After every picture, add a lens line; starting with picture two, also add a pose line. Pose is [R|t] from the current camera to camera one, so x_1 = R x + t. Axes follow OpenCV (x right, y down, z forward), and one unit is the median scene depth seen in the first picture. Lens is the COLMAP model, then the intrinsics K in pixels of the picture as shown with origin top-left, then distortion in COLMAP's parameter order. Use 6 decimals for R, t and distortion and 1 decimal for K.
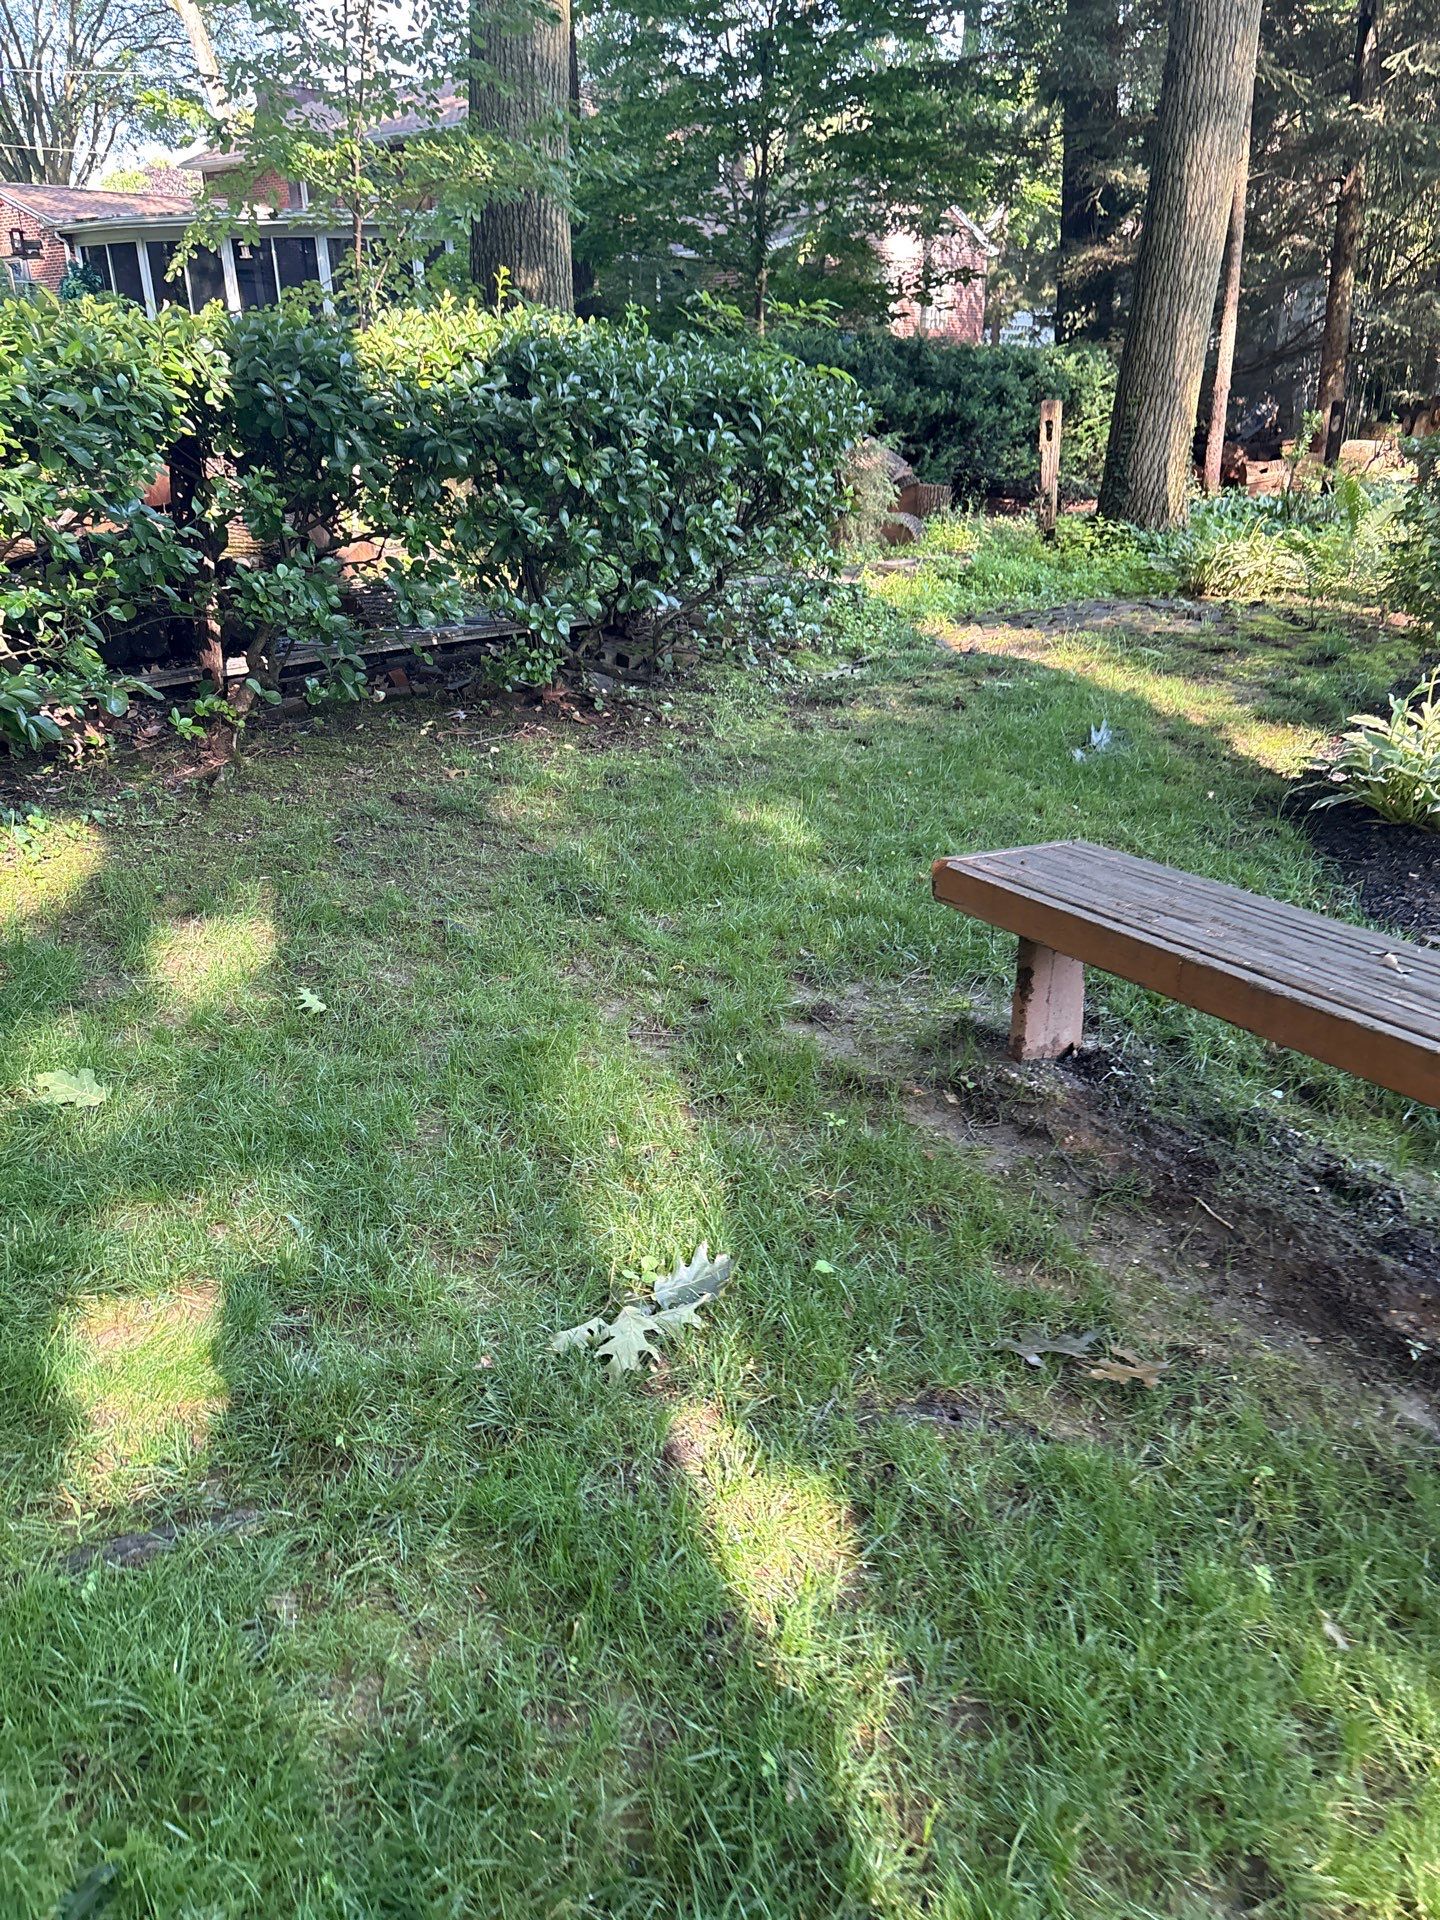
lens RADIAL K [[1449.4, 0, 725.5], [0, 1449.4, 965.3], [0, 0, 1]] dist [0.047134, -0.052696]
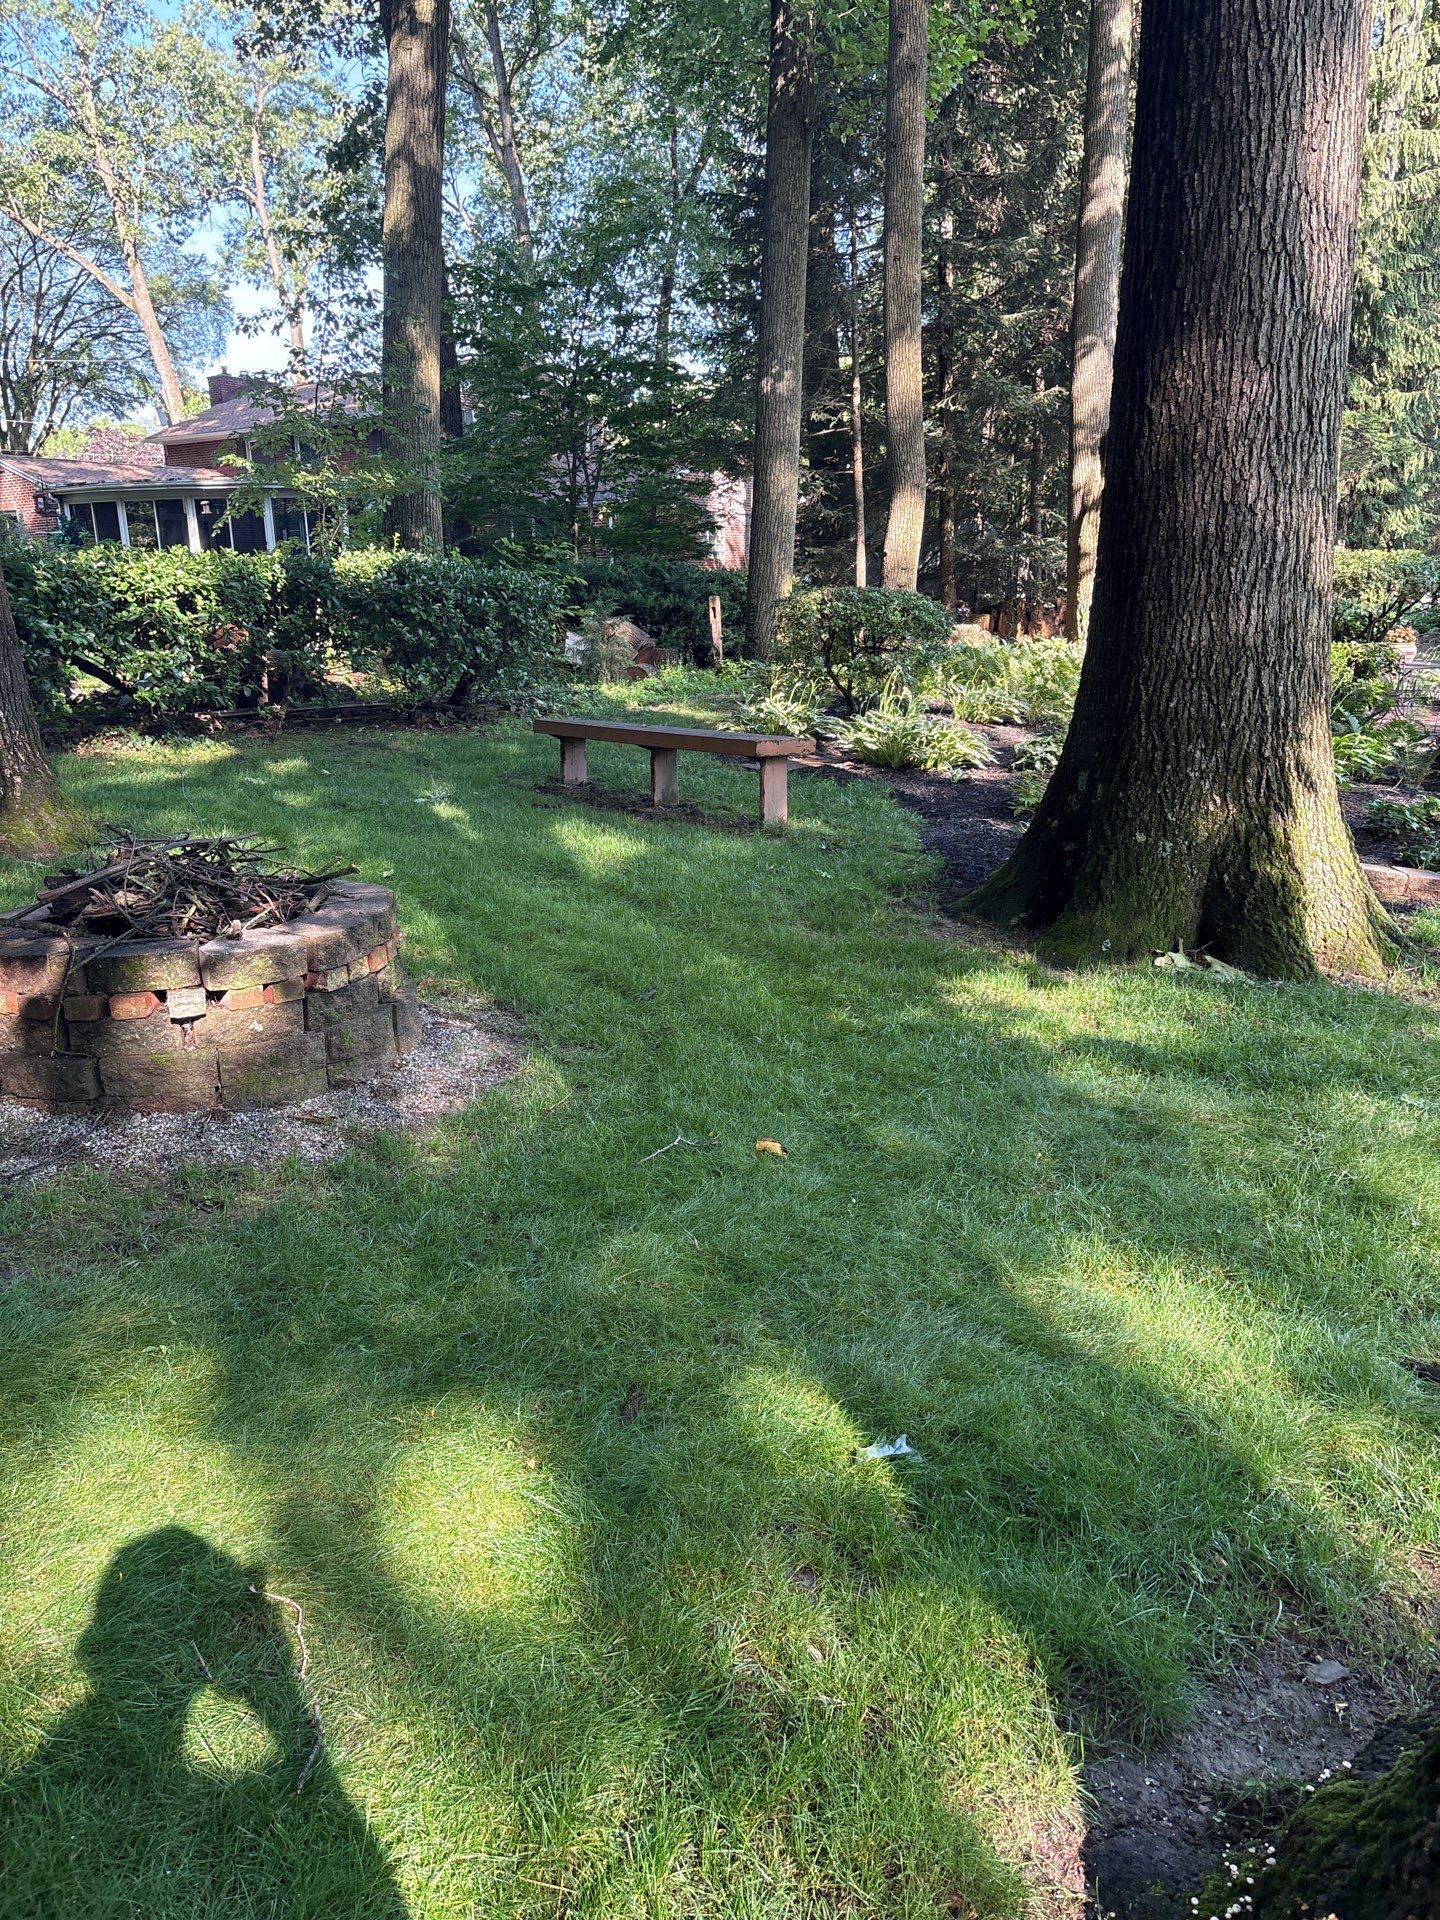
lens RADIAL K [[1449.4, 0, 716.8], [0, 1449.4, 952.4], [0, 0, 1]] dist [0.047134, -0.052696]
pose [[0.998351, -0.024264, 0.052020, 0.092194], [0.031760, 0.988402, -0.148504, 0.225990], [-0.047813, 0.149911, 0.987543, -0.507069]]
